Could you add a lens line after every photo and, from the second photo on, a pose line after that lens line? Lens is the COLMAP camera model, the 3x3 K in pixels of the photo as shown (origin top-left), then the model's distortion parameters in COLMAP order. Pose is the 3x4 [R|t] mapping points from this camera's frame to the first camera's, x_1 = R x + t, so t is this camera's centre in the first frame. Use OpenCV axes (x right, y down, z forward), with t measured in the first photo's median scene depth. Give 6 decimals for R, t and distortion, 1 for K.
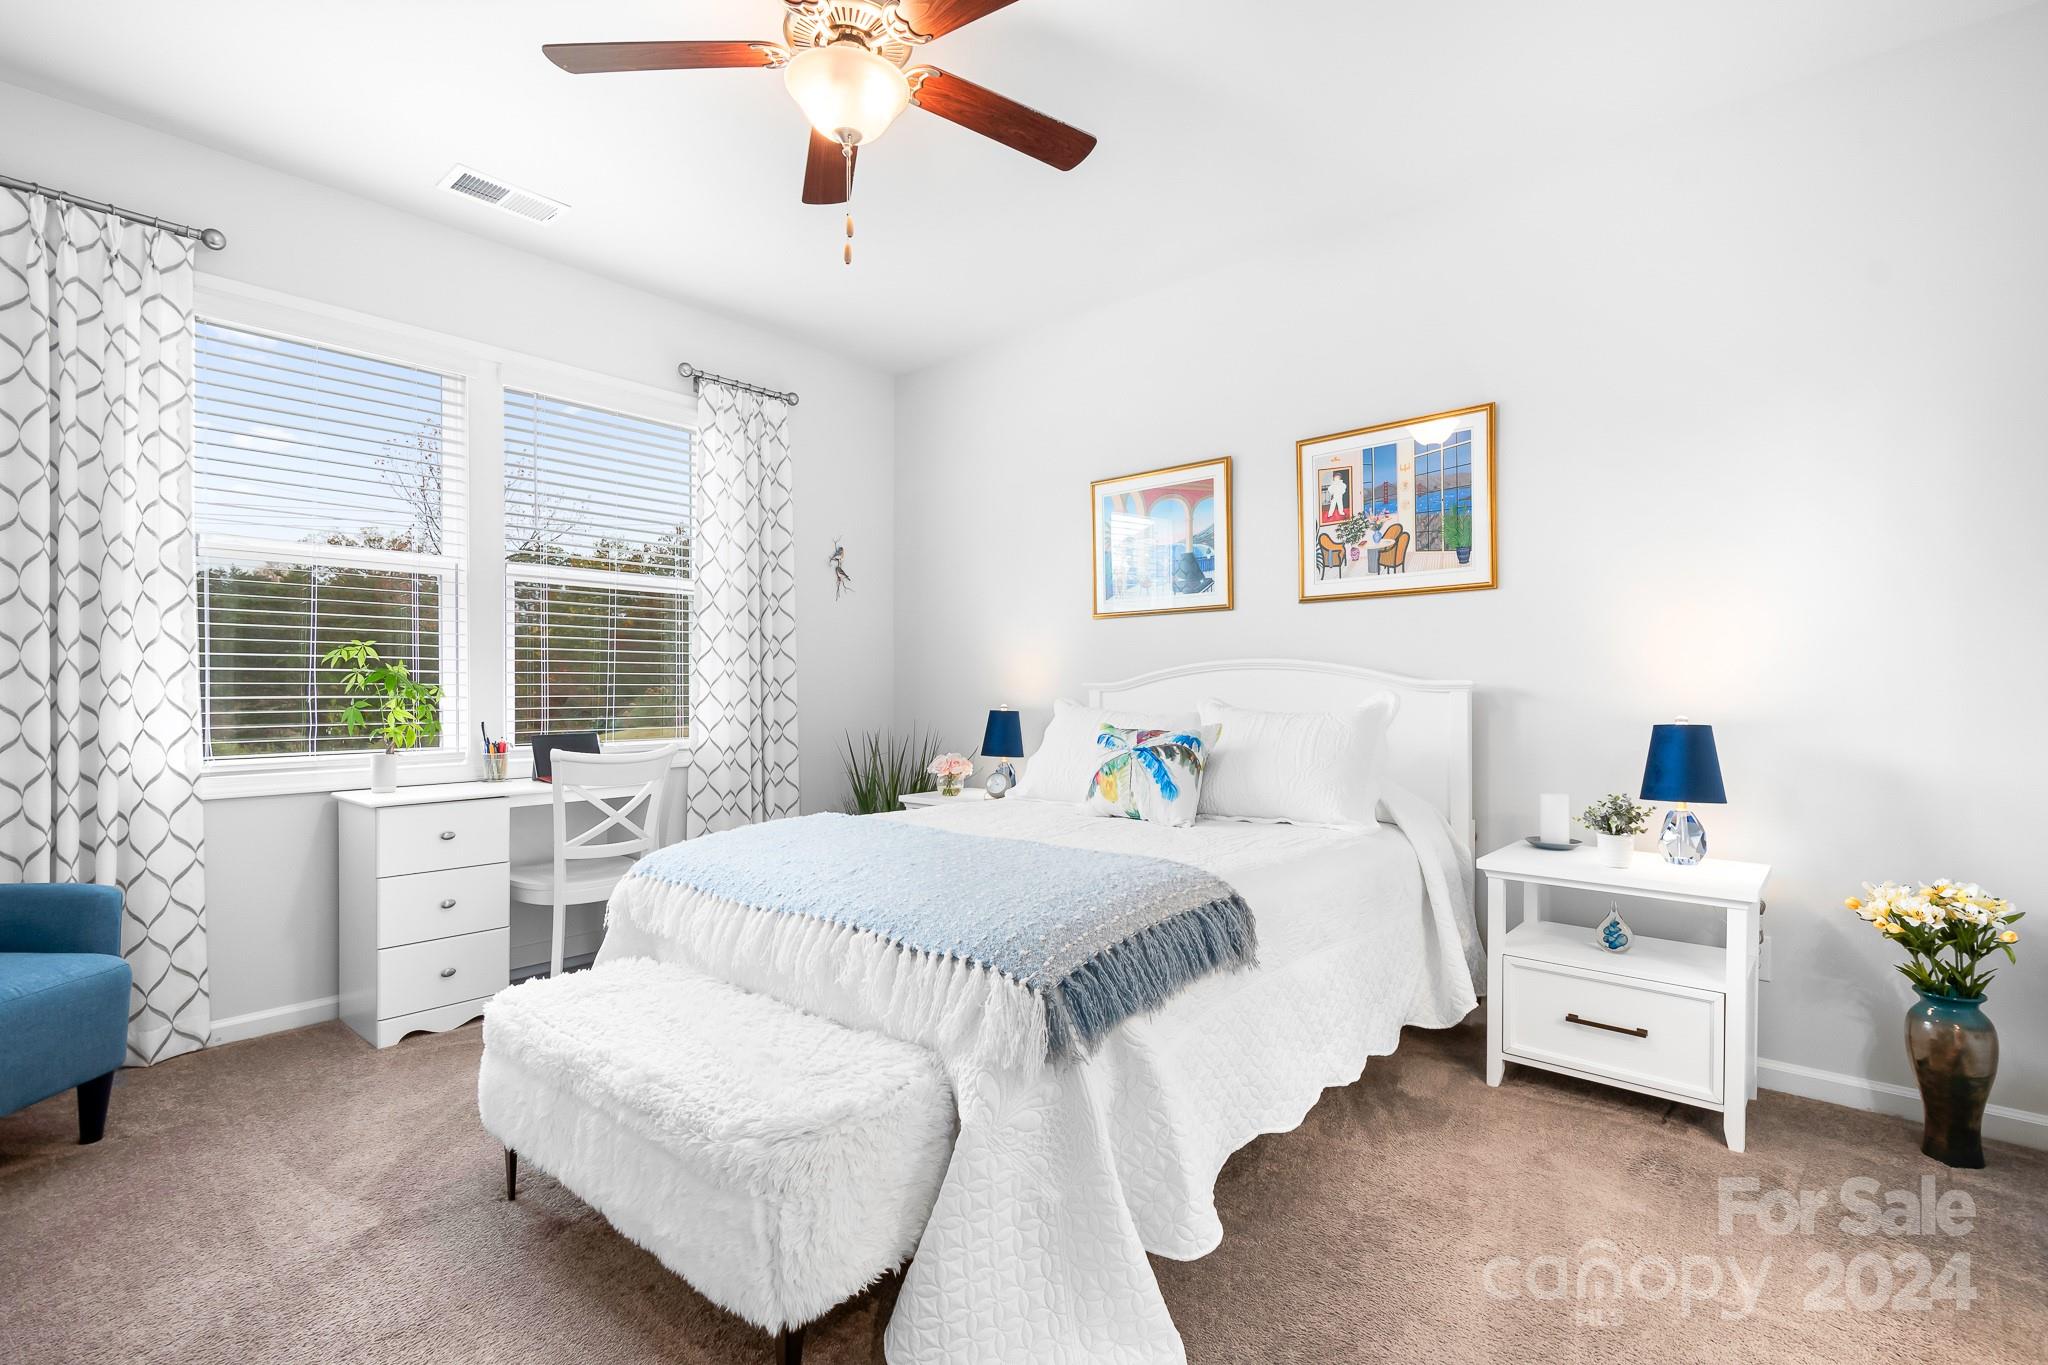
lens RADIAL K [[967.9, 0, 1024.3], [0, 967.9, 689.0], [0, 0, 1]] dist [0.013571, -0.004150]
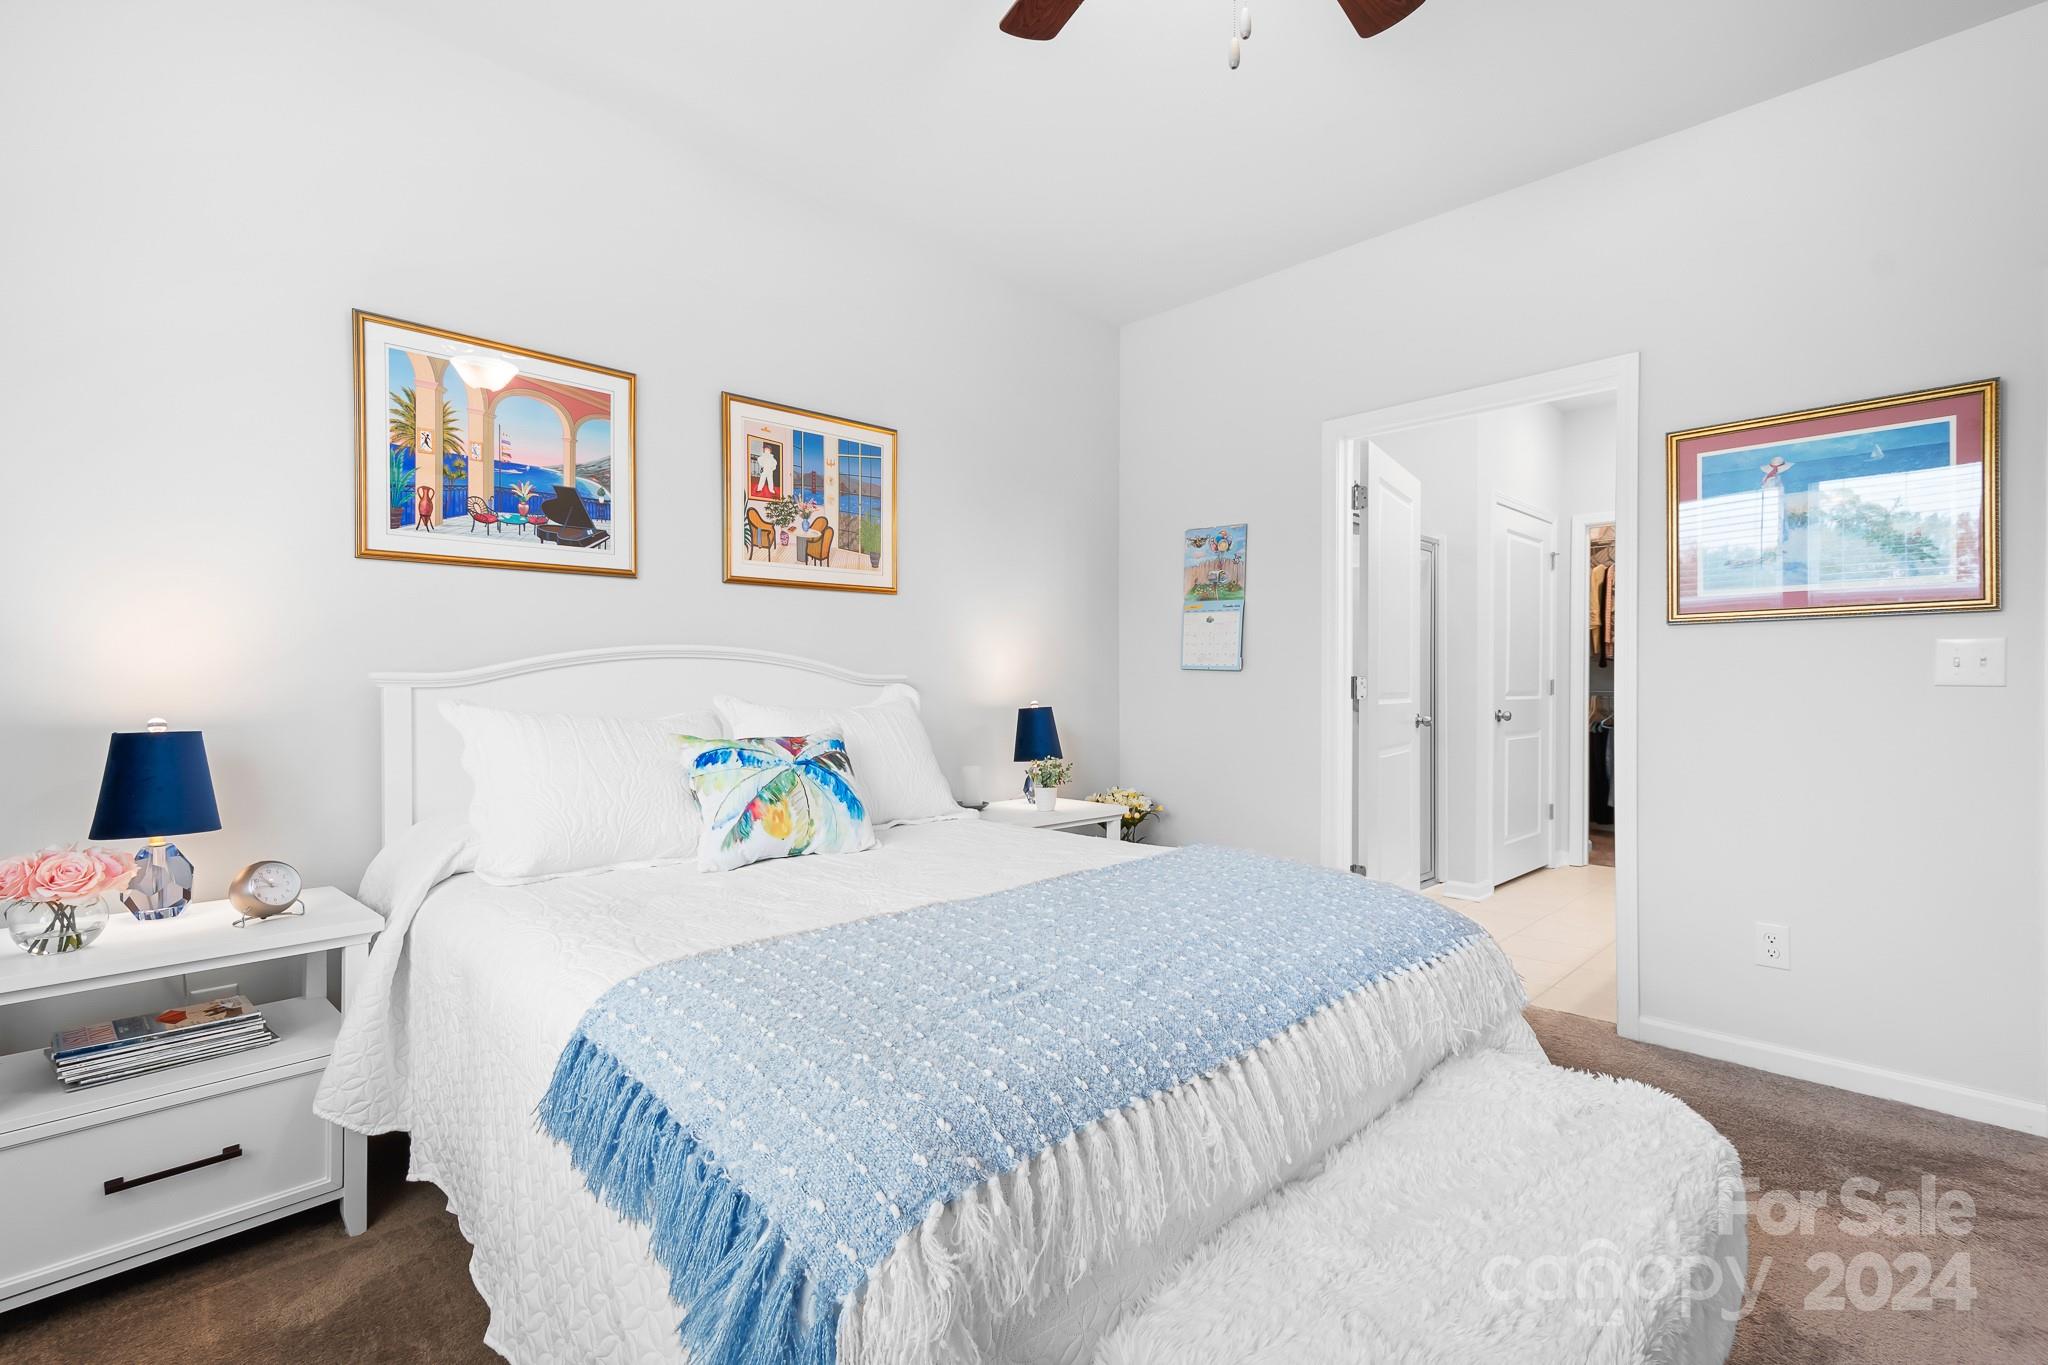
lens RADIAL K [[922.3, 0, 1029.2], [0, 922.3, 678.8], [0, 0, 1]] dist [0.015997, -0.002211]
pose [[0.079863, 0.009604, 0.996760, -0.524732], [0.003352, 0.999945, -0.009903, 0.005296], [-0.996800, 0.004132, 0.079827, 0.697134]]
